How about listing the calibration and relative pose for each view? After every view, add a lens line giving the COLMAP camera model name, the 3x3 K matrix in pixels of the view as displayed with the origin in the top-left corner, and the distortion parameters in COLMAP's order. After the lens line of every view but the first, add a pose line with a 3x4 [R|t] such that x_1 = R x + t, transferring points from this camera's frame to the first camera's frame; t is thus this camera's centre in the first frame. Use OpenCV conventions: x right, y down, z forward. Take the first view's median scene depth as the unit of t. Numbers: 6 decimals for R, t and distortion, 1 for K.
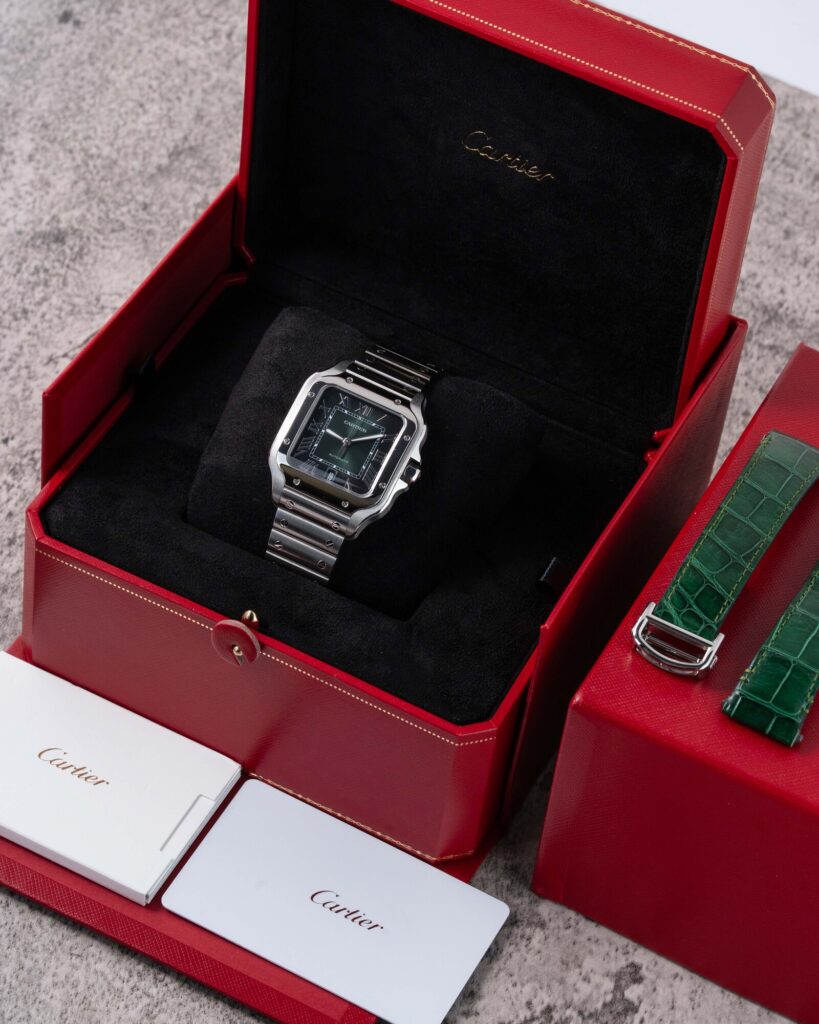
lens RADIAL K [[3214.9, 0, 409.5], [0, 3214.9, 512.0], [0, 0, 1]] dist [-0.024891, 0.085365]
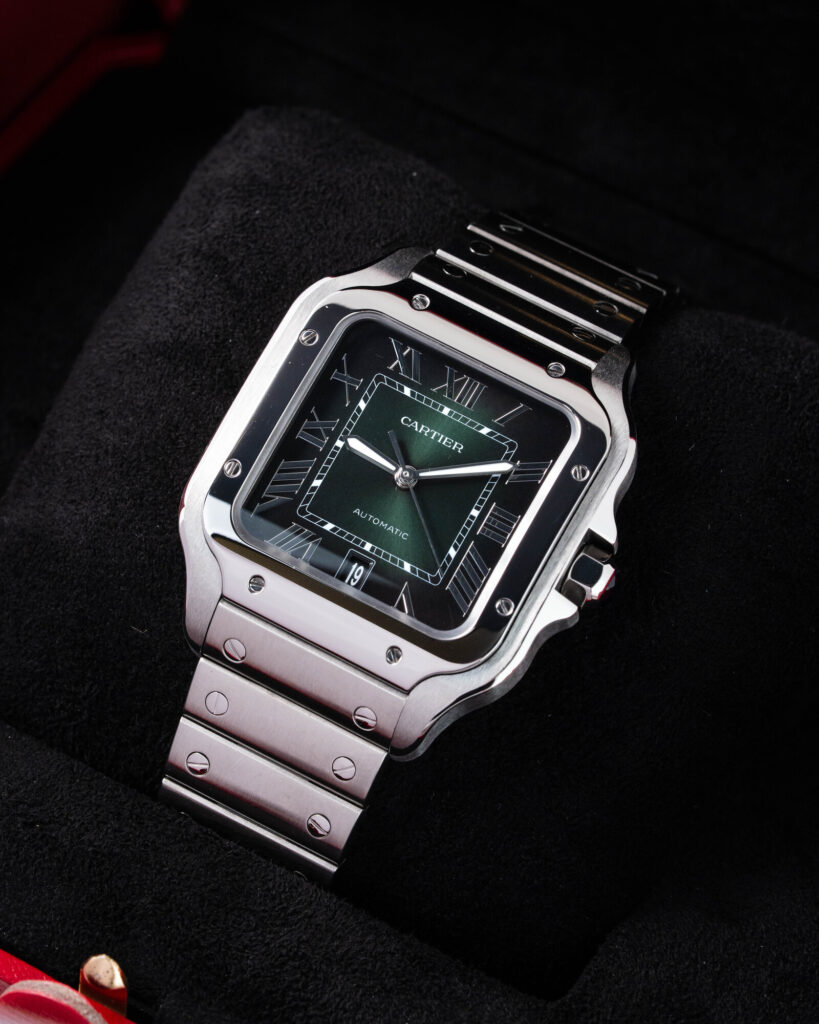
lens RADIAL K [[4242.4, 0, 409.5], [0, 4242.4, 512.0], [0, 0, 1]] dist [0.039321, 1.894827]
pose [[0.999088, 0.041017, -0.011850, -0.012613], [-0.041210, 0.999013, -0.016589, -0.009805], [0.011158, 0.017062, 0.999792, 0.505528]]
